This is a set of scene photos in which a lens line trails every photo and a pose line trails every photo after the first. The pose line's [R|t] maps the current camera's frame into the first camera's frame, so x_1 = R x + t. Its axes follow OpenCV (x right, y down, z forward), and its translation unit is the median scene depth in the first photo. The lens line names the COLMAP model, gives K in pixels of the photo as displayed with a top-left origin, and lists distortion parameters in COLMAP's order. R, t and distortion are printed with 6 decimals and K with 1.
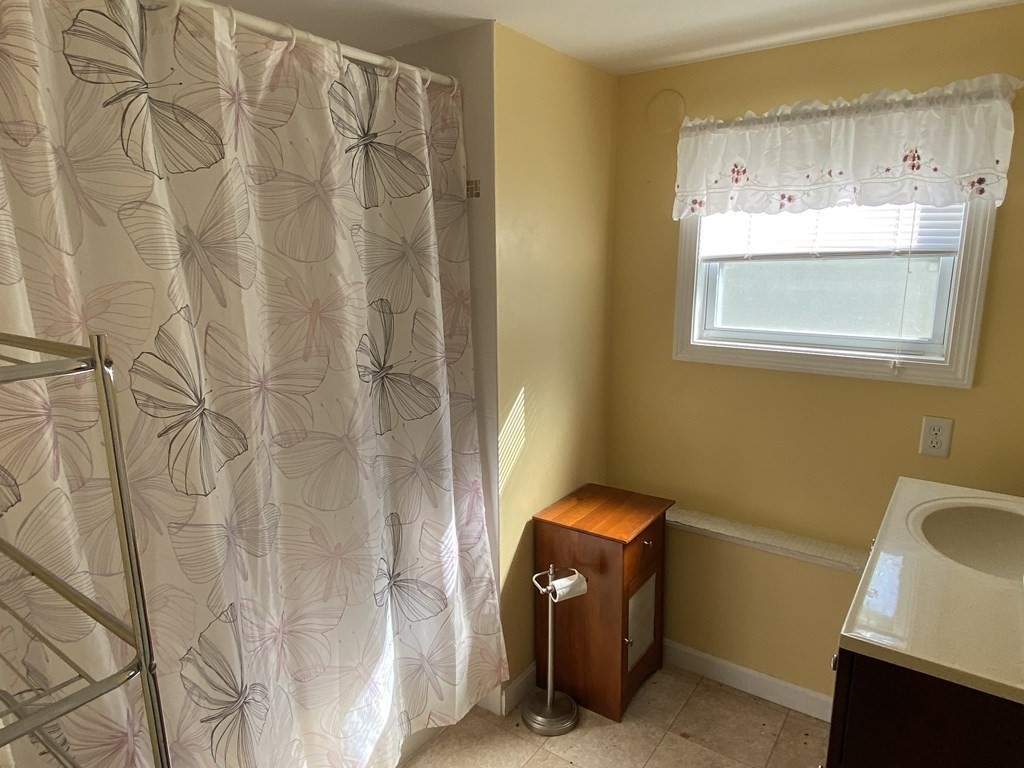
lens RADIAL K [[637.7, 0, 508.1], [0, 637.7, 376.5], [0, 0, 1]] dist [0.066503, -0.073103]
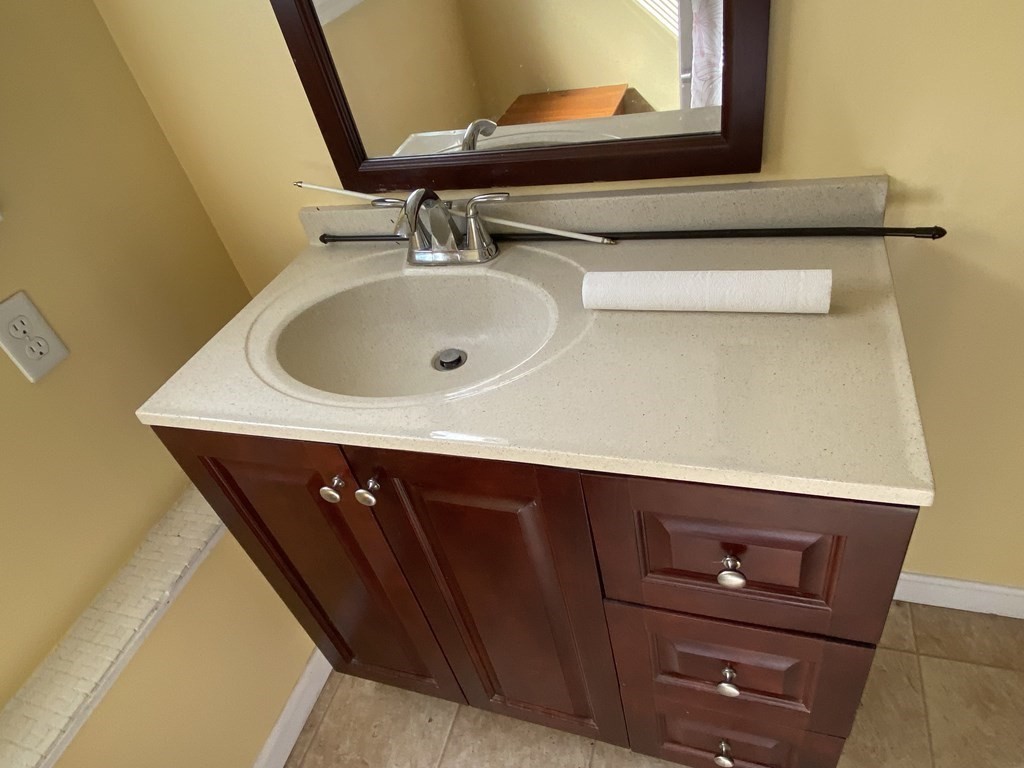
lens RADIAL K [[644.9, 0, 512.0], [0, 644.9, 384.0], [0, 0, 1]] dist [0.083070, -0.084143]
pose [[-0.312258, -0.558484, 0.768499, 0.134351], [0.376751, 0.669814, 0.639850, -0.067044], [-0.872097, 0.489331, 0.001255, 0.695349]]
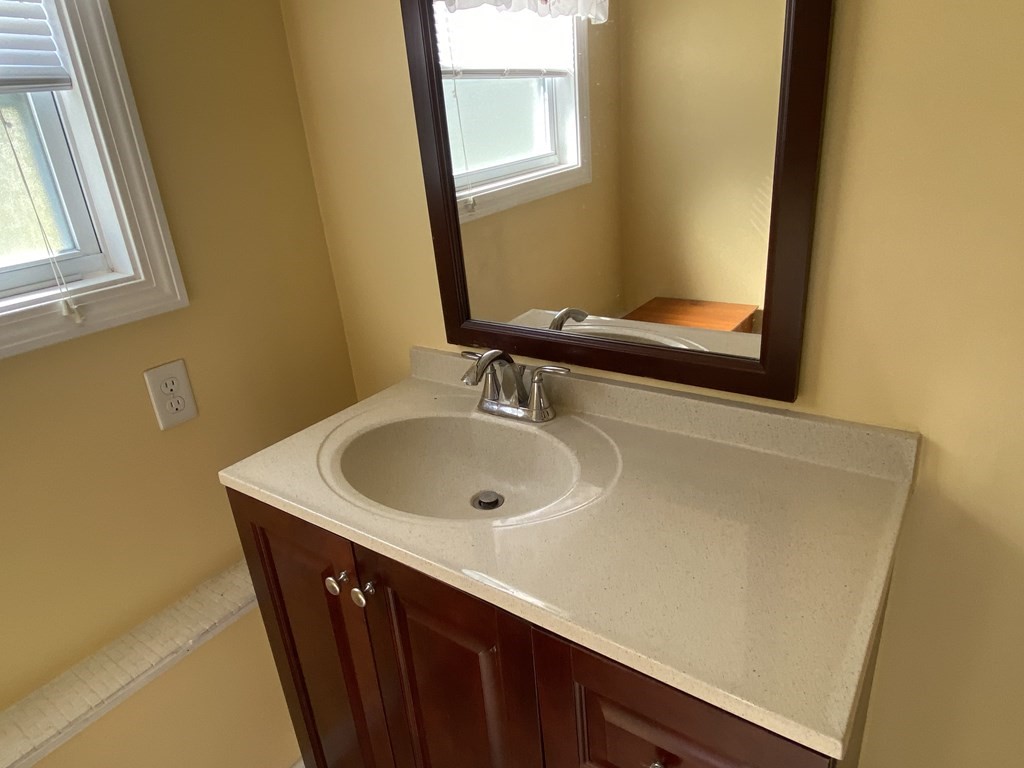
lens RADIAL K [[637.7, 0, 508.1], [0, 637.7, 376.5], [0, 0, 1]] dist [0.066503, -0.073103]
pose [[-0.015970, -0.373218, 0.927606, 0.075672], [0.280480, 0.888804, 0.362435, -0.059730], [-0.959727, 0.265963, 0.090486, 0.626045]]
